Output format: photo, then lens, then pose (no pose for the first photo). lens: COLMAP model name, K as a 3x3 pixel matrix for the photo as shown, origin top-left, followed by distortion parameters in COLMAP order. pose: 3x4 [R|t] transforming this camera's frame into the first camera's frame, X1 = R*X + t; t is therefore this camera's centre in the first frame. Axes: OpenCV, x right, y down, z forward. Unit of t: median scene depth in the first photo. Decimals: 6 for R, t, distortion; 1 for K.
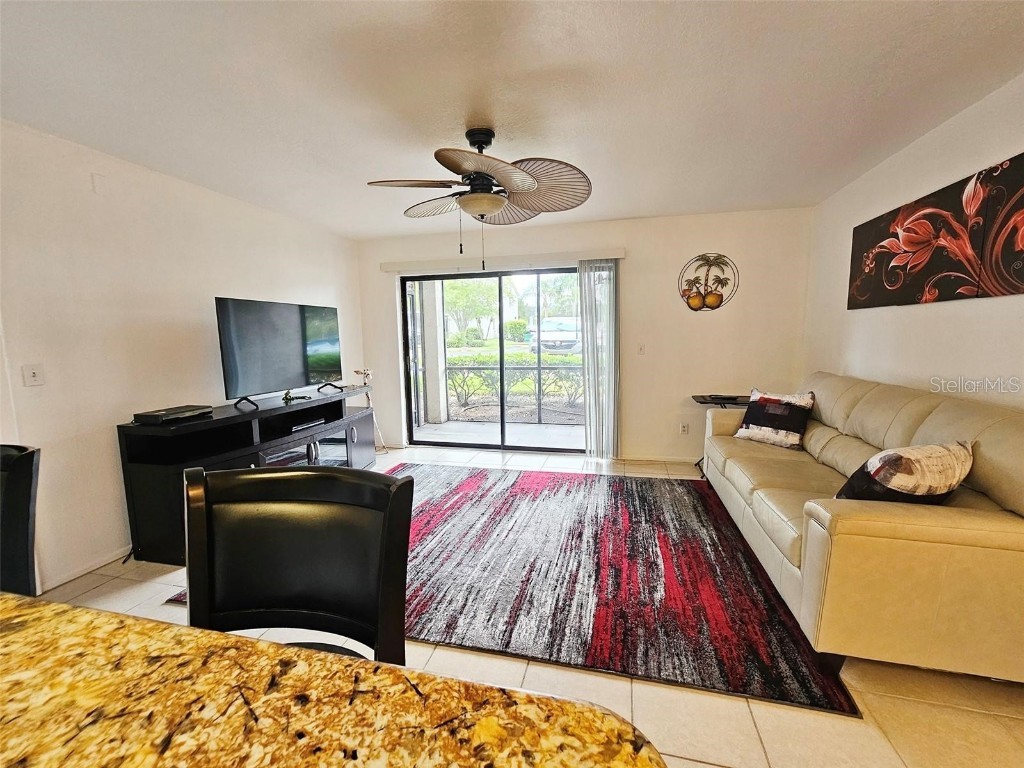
lens RADIAL K [[422.3, 0, 516.1], [0, 422.3, 383.8], [0, 0, 1]] dist [-0.001975, 0.000576]
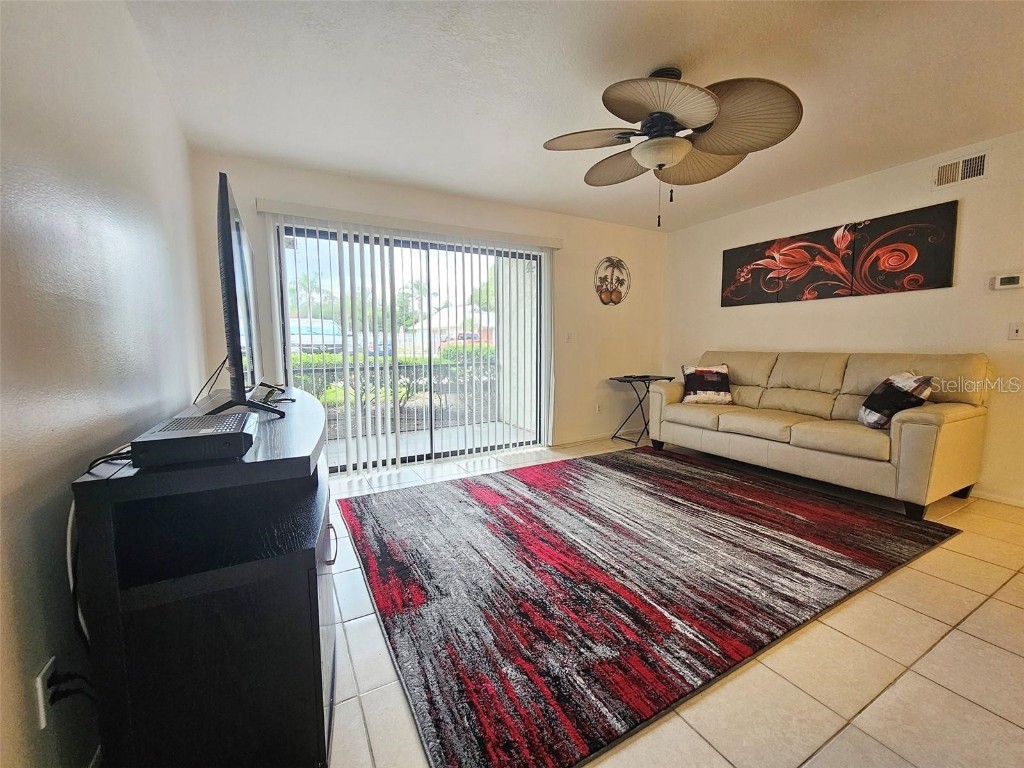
lens RADIAL K [[422.3, 0, 516.1], [0, 422.3, 383.8], [0, 0, 1]] dist [-0.001975, 0.000576]
pose [[0.735342, -0.053295, 0.675597, -0.817926], [0.076022, 0.997098, -0.004089, 0.043658], [-0.673418, 0.054367, 0.737260, 0.483058]]
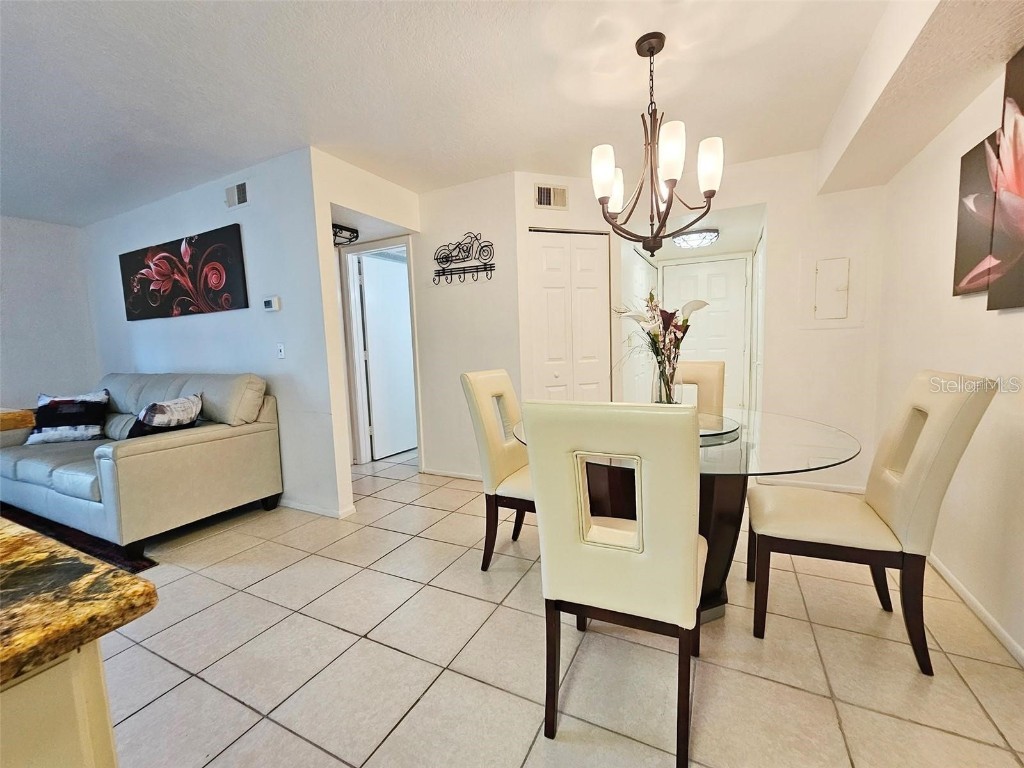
lens RADIAL K [[422.3, 0, 516.1], [0, 422.3, 383.8], [0, 0, 1]] dist [-0.001975, 0.000576]
pose [[0.224238, -0.088893, 0.970472, -0.191776], [0.147001, 0.987522, 0.056488, 0.115889], [-0.963384, 0.129994, 0.234507, -0.404038]]
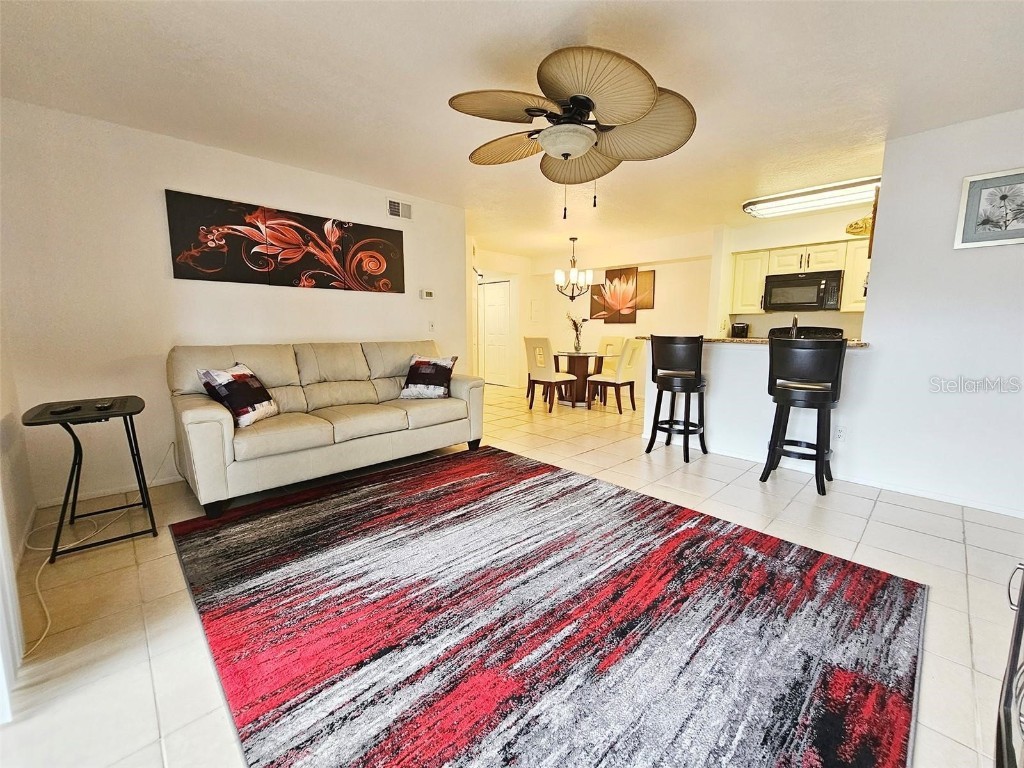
lens RADIAL K [[422.3, 0, 516.1], [0, 422.3, 383.8], [0, 0, 1]] dist [-0.001975, 0.000576]
pose [[-0.847480, -0.062325, 0.527155, -0.418142], [0.068975, 0.971735, 0.225775, -0.122006], [-0.526326, 0.227701, -0.819227, 1.623098]]
